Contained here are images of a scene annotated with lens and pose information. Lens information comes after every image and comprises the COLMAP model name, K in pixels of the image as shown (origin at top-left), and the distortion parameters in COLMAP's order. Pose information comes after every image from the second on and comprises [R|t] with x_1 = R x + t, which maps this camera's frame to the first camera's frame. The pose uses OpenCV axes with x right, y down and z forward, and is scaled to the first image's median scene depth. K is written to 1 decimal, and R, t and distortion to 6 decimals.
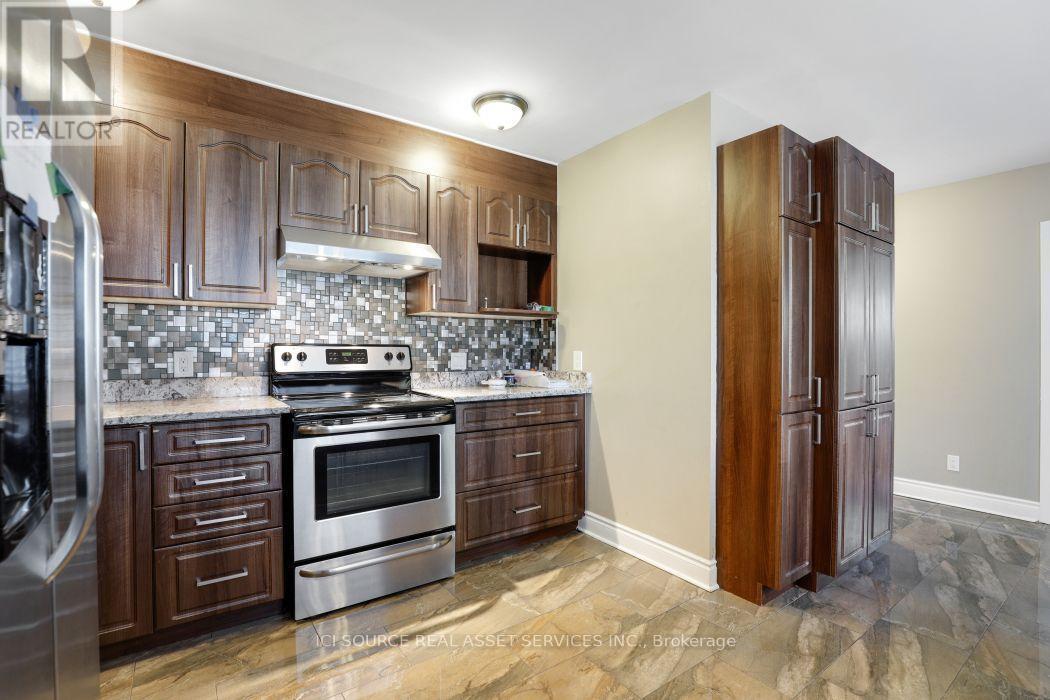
lens RADIAL K [[495.7, 0, 518.2], [0, 495.7, 348.7], [0, 0, 1]] dist [-0.002867, -0.000252]
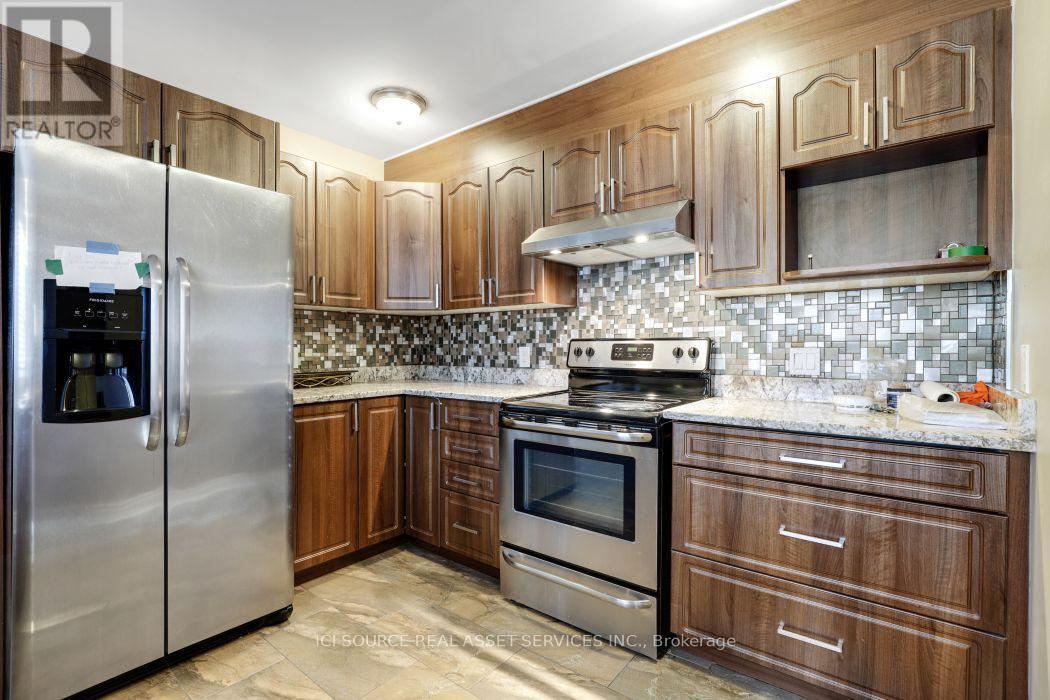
lens RADIAL K [[495.7, 0, 518.2], [0, 495.7, 348.7], [0, 0, 1]] dist [-0.002867, -0.000252]
pose [[0.272205, 0.004699, -0.962228, 0.458984], [0.009541, 0.999926, 0.007582, 0.000686], [0.962192, -0.011245, 0.272140, 0.565438]]
